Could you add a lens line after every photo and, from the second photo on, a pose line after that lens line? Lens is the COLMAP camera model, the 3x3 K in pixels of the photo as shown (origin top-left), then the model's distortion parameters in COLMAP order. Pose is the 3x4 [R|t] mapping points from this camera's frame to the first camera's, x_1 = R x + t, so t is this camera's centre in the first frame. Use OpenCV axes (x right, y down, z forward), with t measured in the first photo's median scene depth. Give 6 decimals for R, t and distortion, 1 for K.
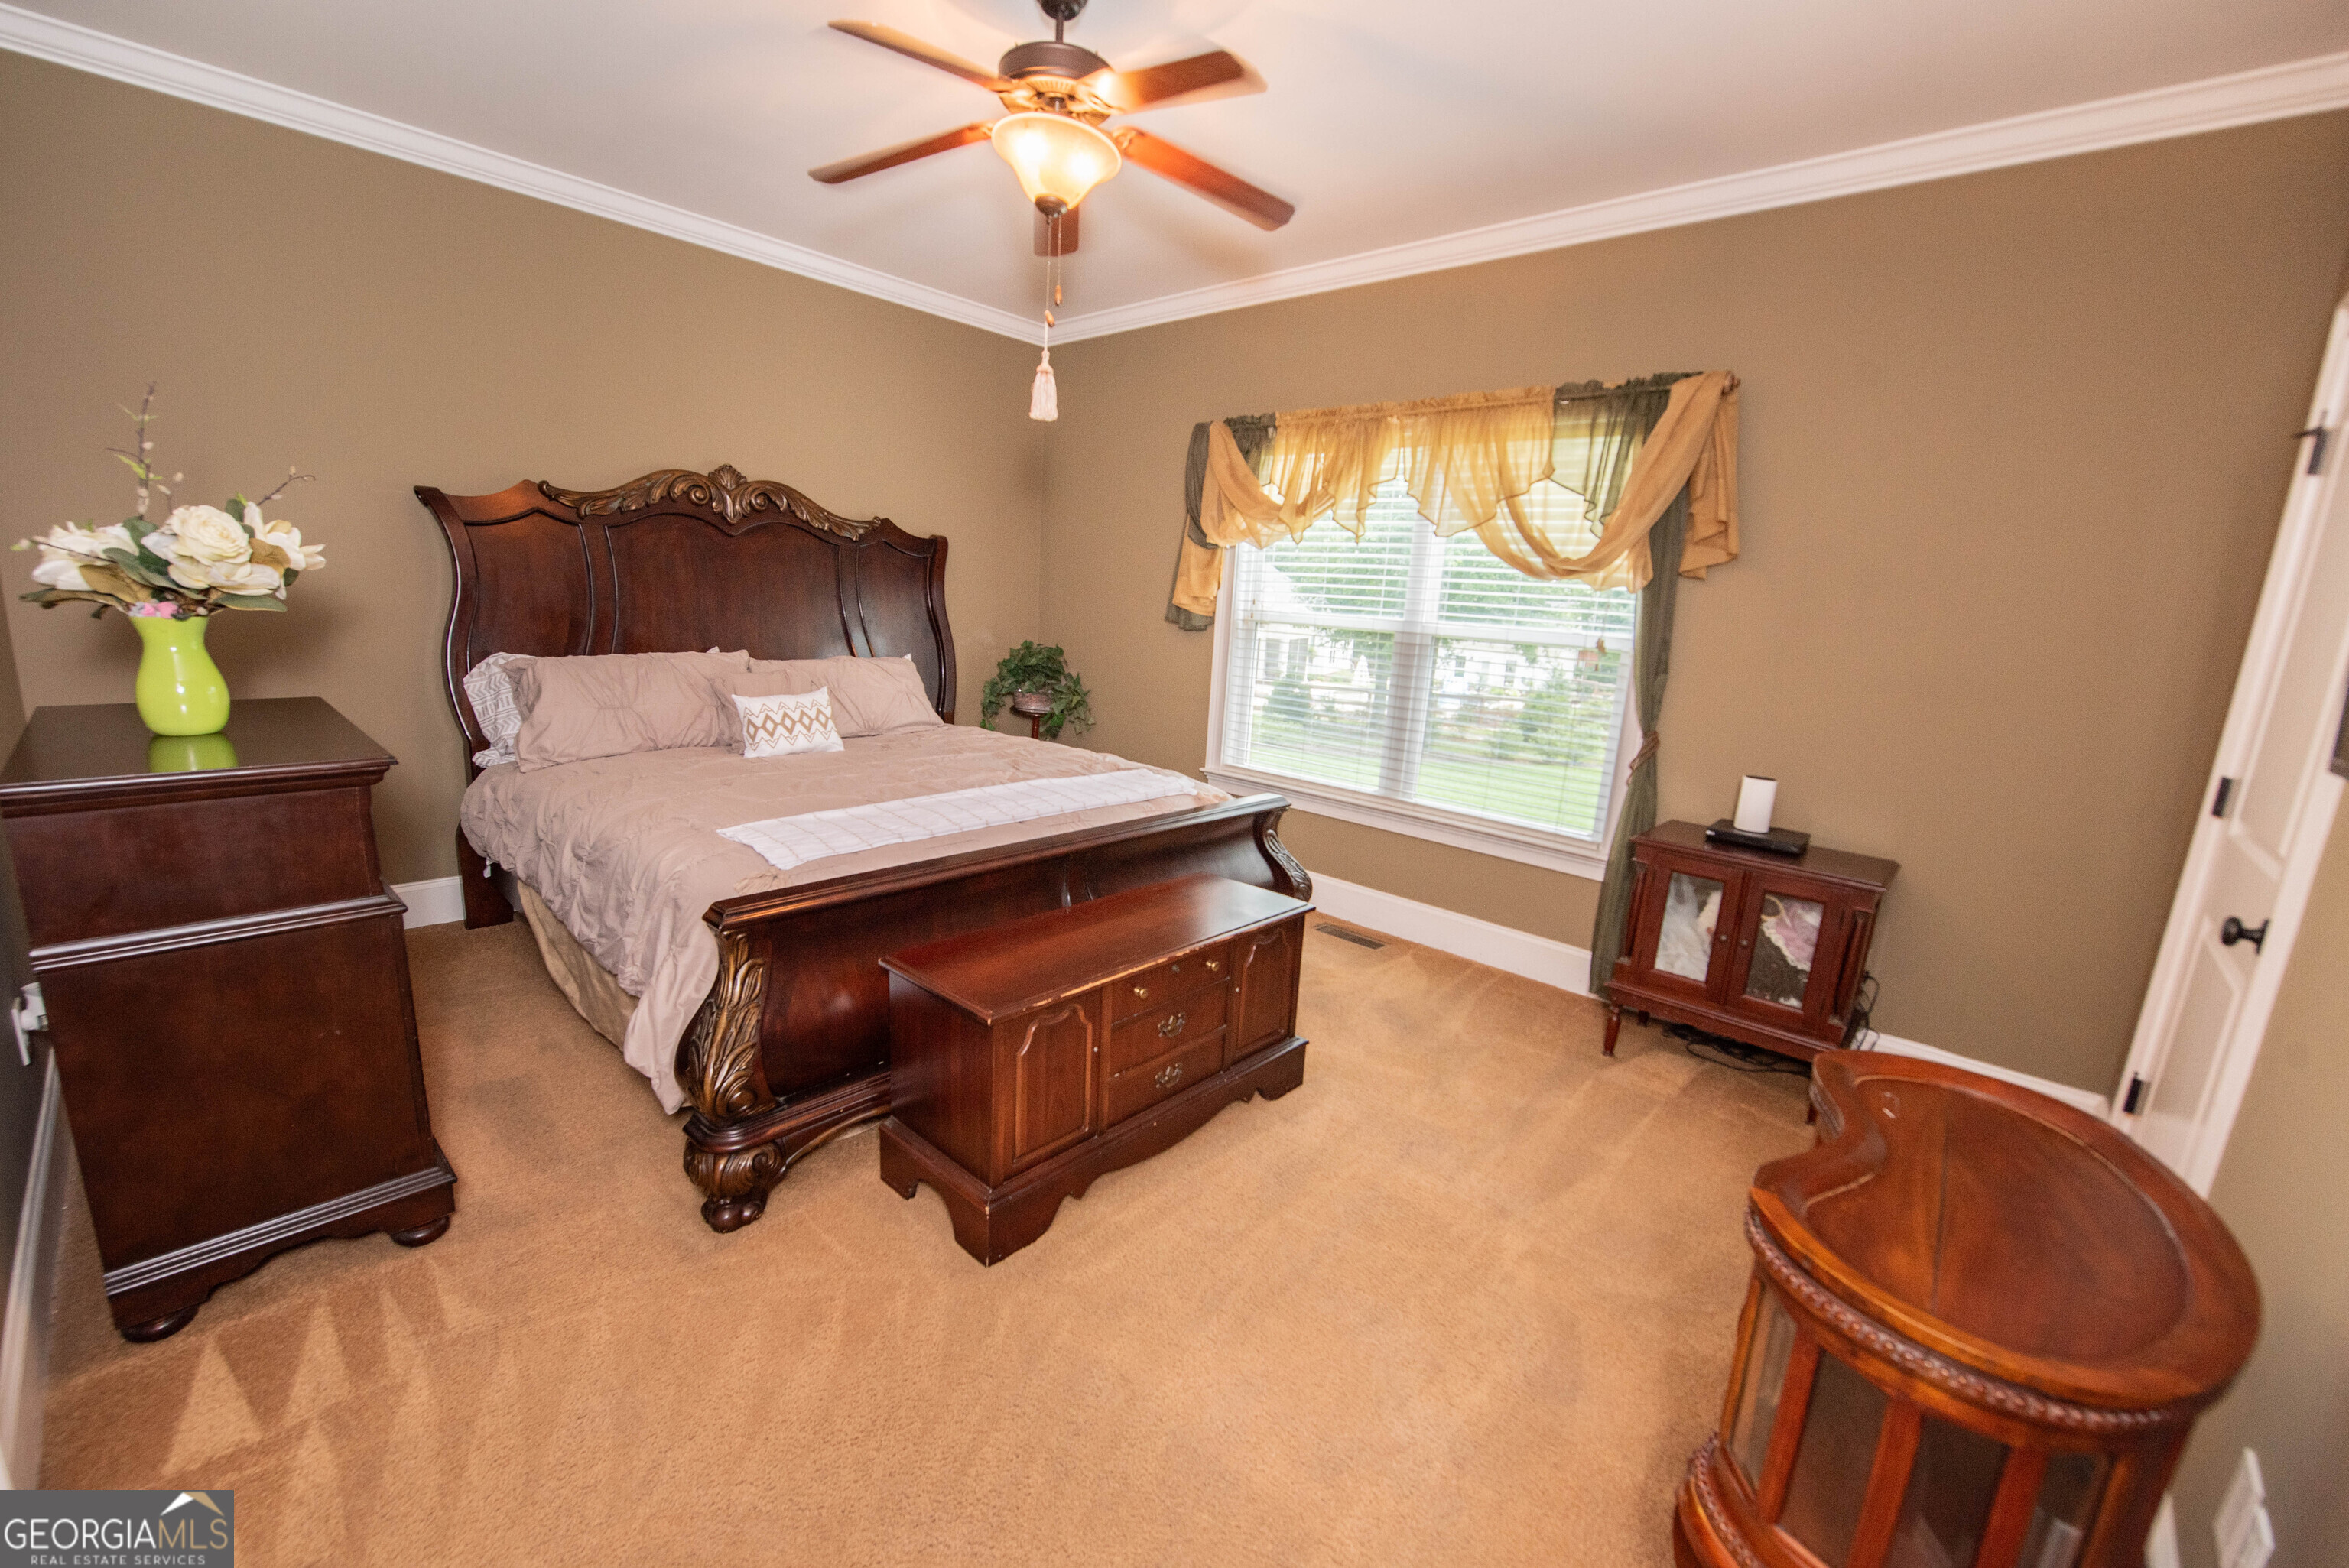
lens RADIAL K [[947.5, 0, 1170.8], [0, 947.5, 791.0], [0, 0, 1]] dist [-0.018706, -0.000925]
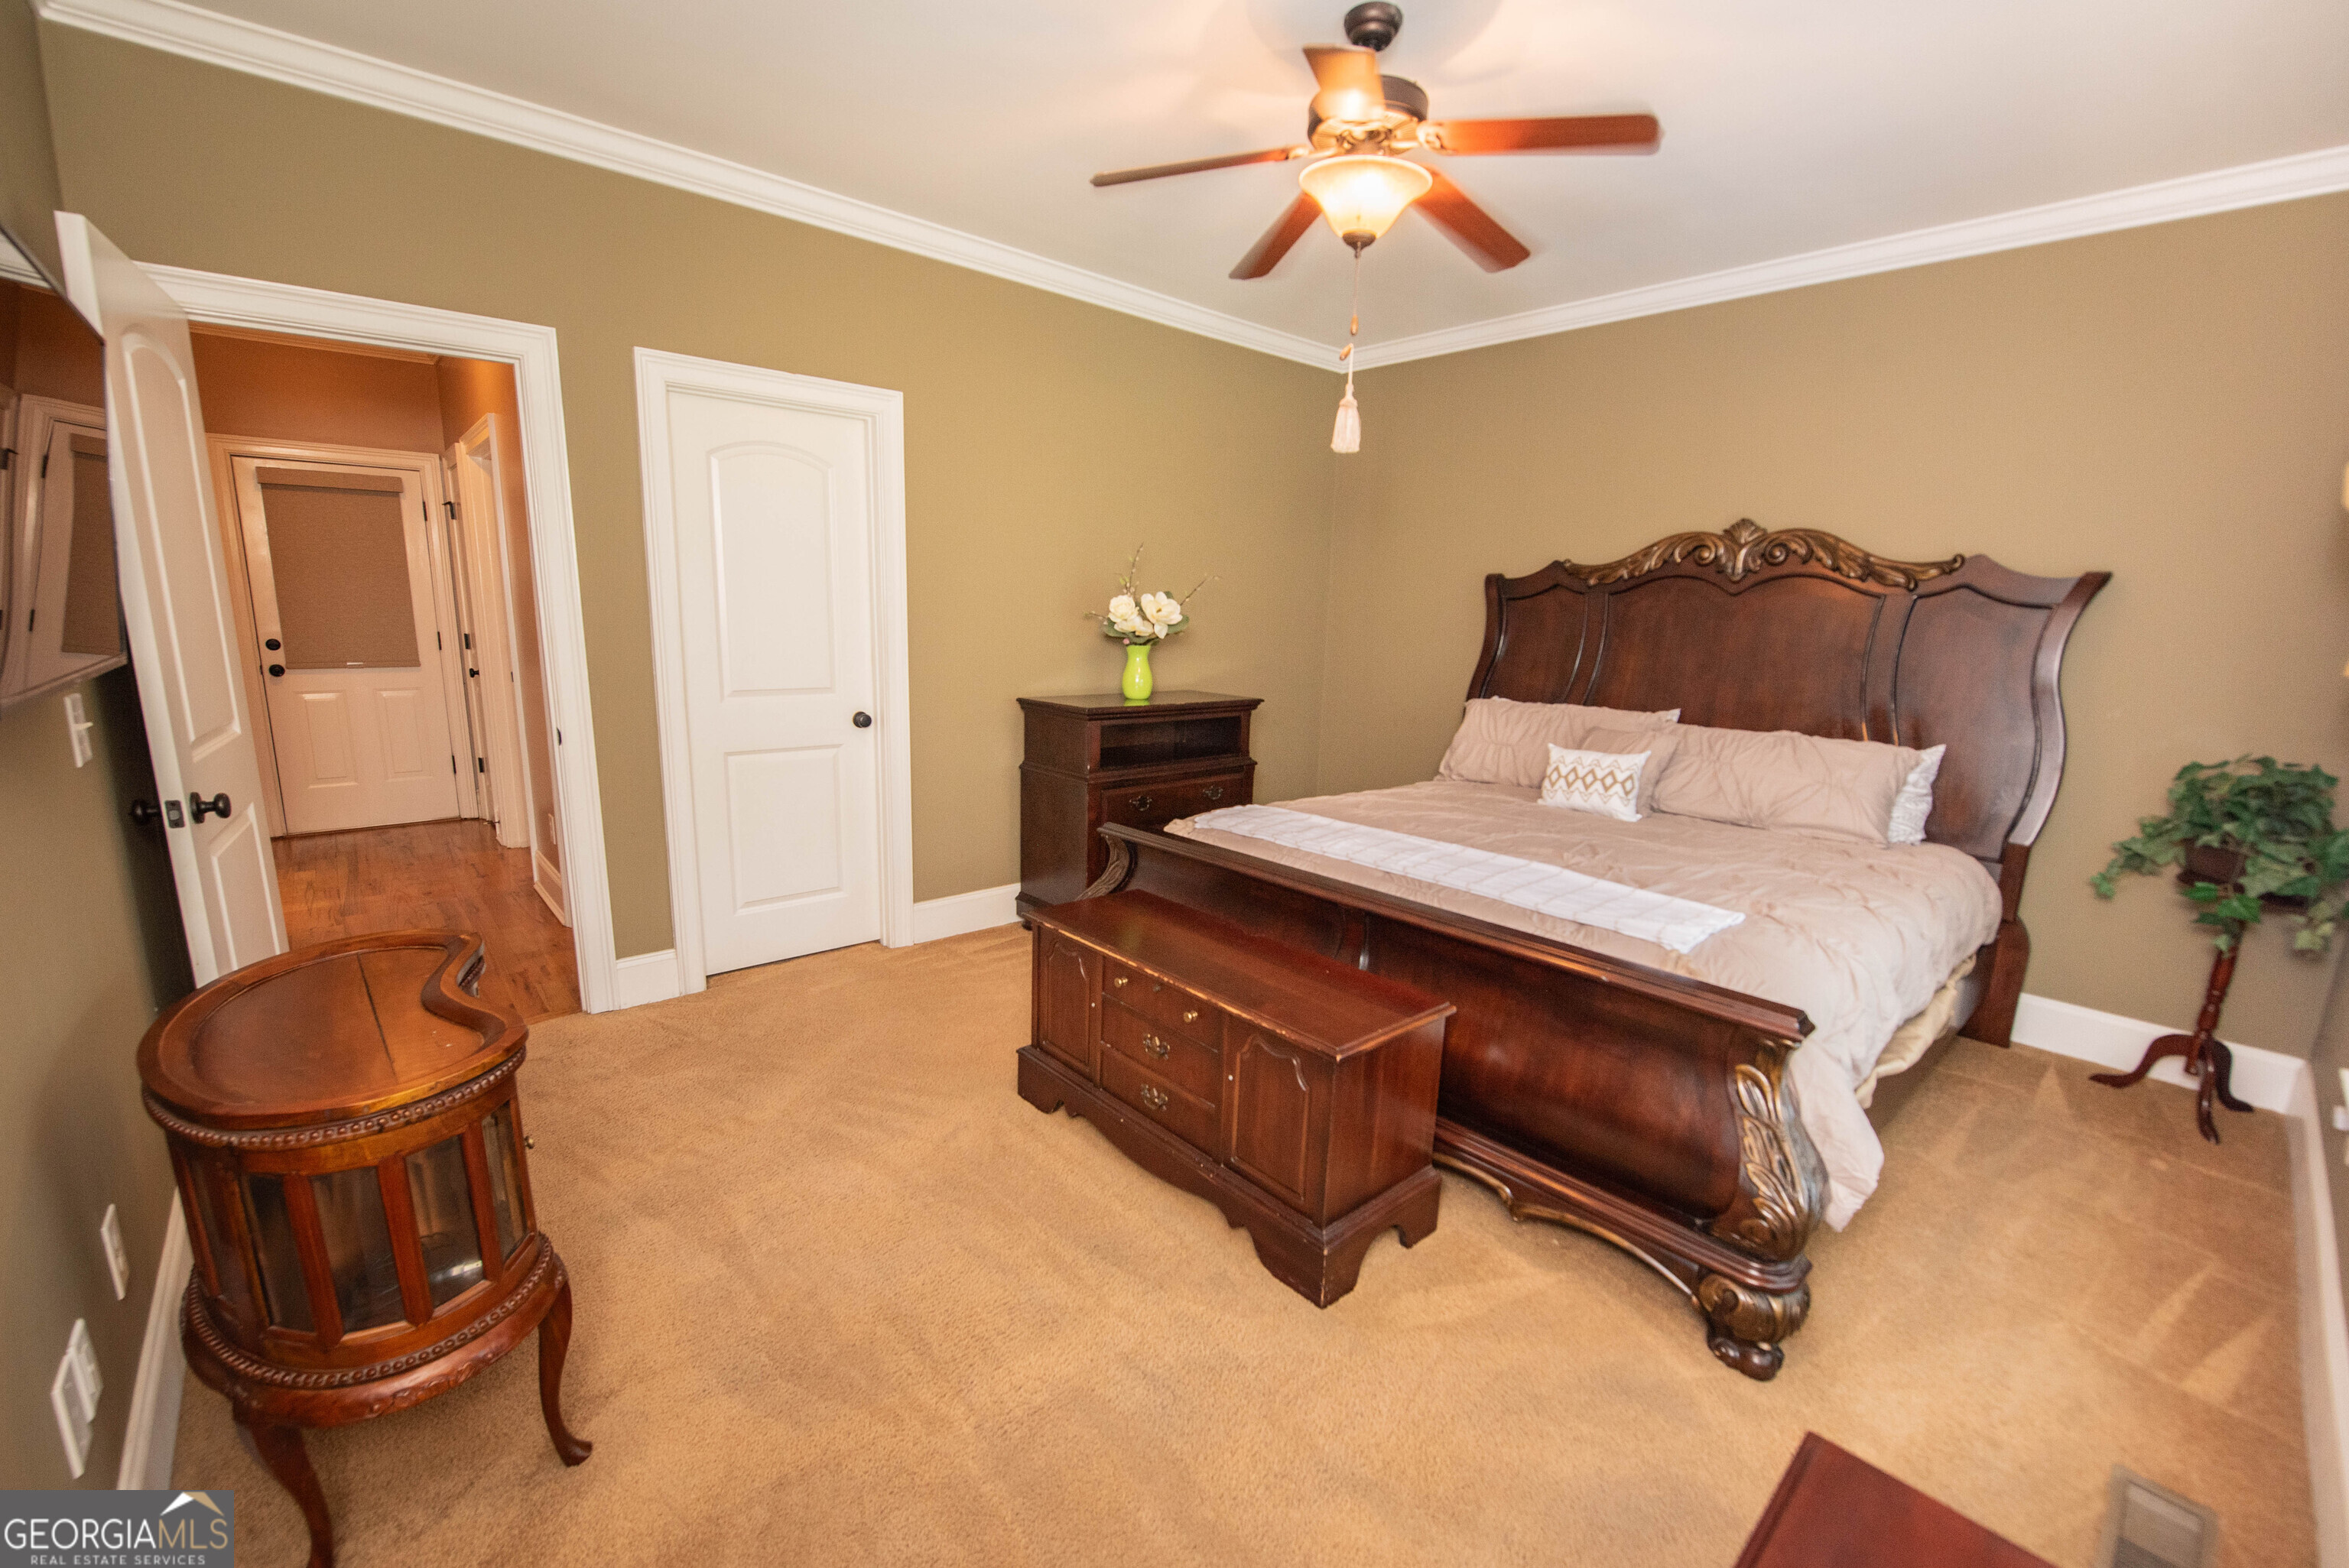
lens RADIAL K [[947.5, 0, 1165.9], [0, 947.5, 799.1], [0, 0, 1]] dist [-0.018706, -0.000925]
pose [[-0.096228, 0.134601, -0.986216, 0.596128], [-0.233569, 0.960095, 0.153826, -0.099468], [0.967567, 0.245152, -0.060950, 0.634342]]
